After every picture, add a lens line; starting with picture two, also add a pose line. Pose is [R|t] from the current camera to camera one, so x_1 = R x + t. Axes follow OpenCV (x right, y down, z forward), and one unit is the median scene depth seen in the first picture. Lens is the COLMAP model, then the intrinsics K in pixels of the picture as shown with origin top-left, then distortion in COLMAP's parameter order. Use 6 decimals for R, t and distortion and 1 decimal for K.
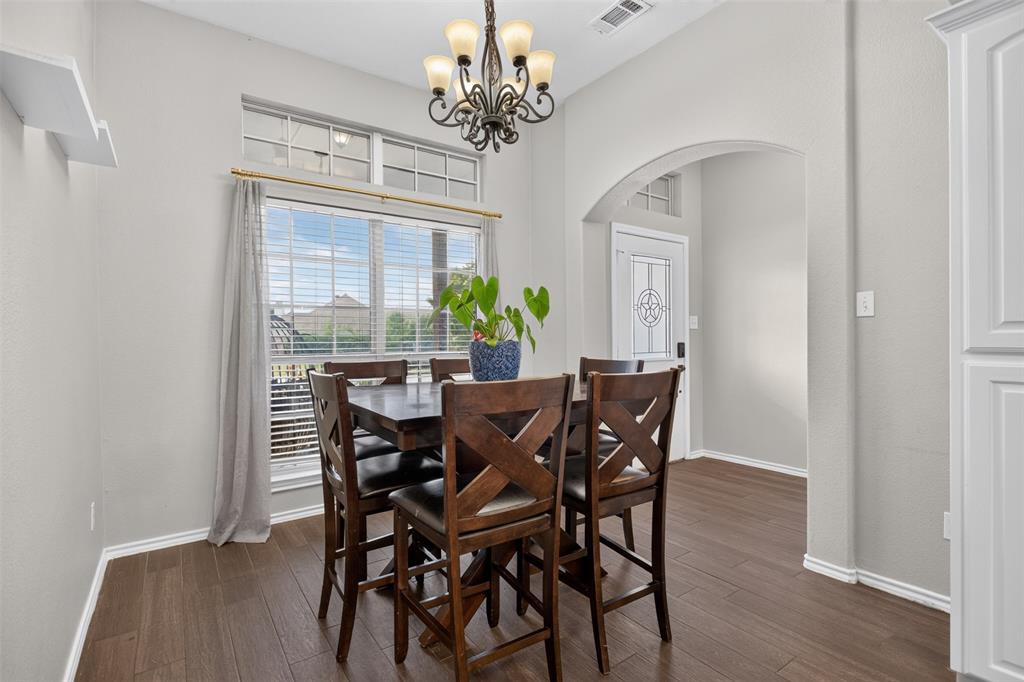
lens RADIAL K [[492.3, 0, 510.0], [0, 492.3, 348.1], [0, 0, 1]] dist [-0.002260, 0.000186]
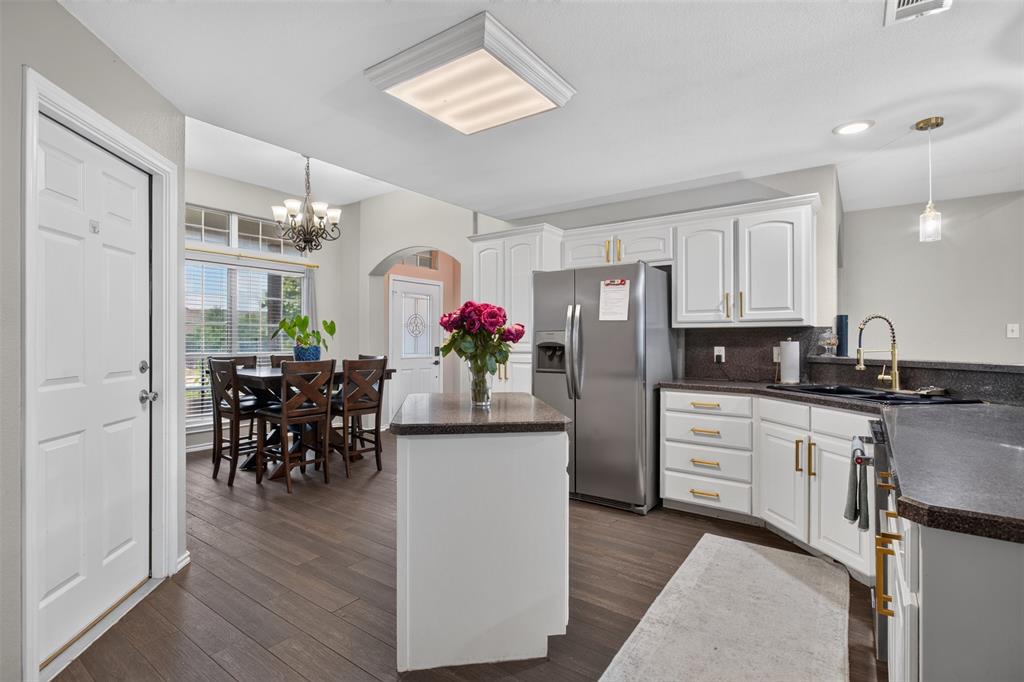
lens RADIAL K [[484.0, 0, 516.0], [0, 484.0, 335.5], [0, 0, 1]] dist [-0.018903, 0.000104]
pose [[0.943857, 0.013949, 0.330059, 0.132547], [-0.004012, 0.999518, -0.030769, 0.000797], [-0.330329, 0.027717, 0.943459, -1.244156]]
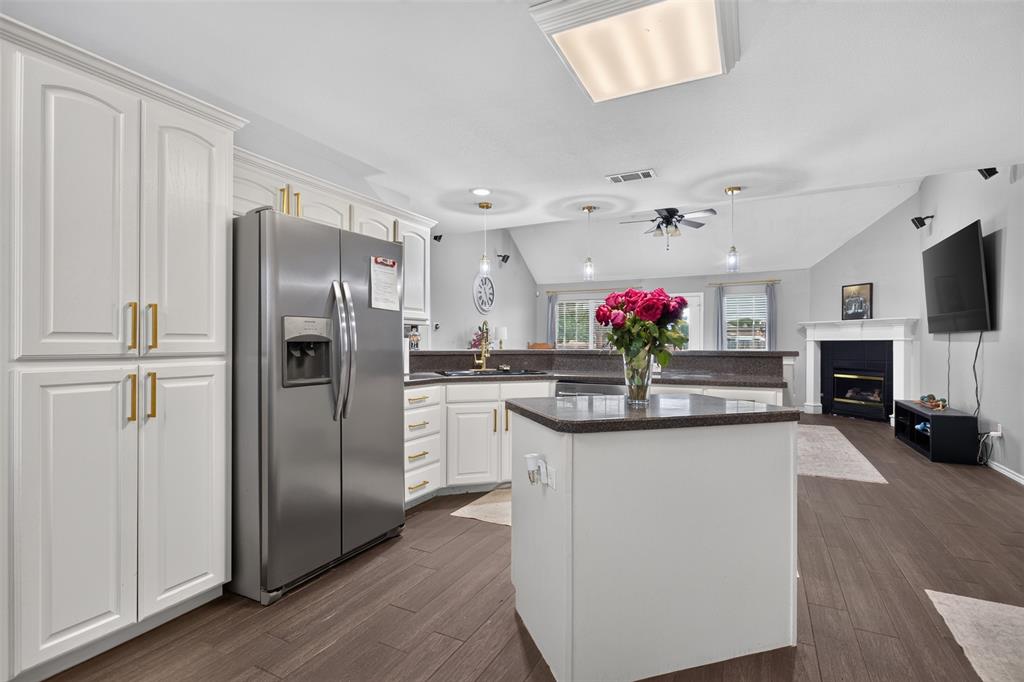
lens RADIAL K [[480.7, 0, 512.0], [0, 480.7, 341.0], [0, 0, 1]] dist [-0.000127, 0.000621]
pose [[-0.485928, 0.010934, 0.873930, -0.267647], [0.016606, 0.999857, -0.003276, -0.006552], [-0.873841, 0.012920, -0.486040, 0.344080]]
